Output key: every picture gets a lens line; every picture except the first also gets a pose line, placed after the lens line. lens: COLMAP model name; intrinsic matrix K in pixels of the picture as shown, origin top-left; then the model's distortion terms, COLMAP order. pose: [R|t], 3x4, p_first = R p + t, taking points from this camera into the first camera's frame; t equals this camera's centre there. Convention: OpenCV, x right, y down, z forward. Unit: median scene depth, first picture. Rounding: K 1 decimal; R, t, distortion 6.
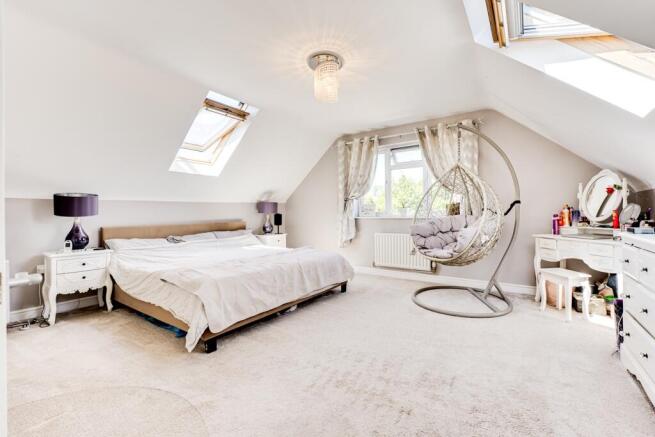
lens RADIAL K [[278.2, 0, 322.9], [0, 278.2, 212.9], [0, 0, 1]] dist [-0.015894, 0.000127]
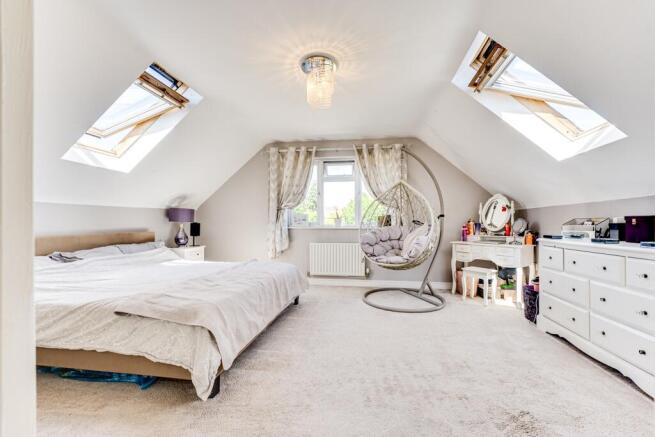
lens RADIAL K [[278.2, 0, 326.8], [0, 278.2, 223.8], [0, 0, 1]] dist [-0.015894, 0.000127]
pose [[0.898574, 0.012069, 0.438656, -0.309575], [-0.012022, 0.999924, -0.002885, 0.006789], [-0.438657, -0.002681, 0.898650, 0.100013]]
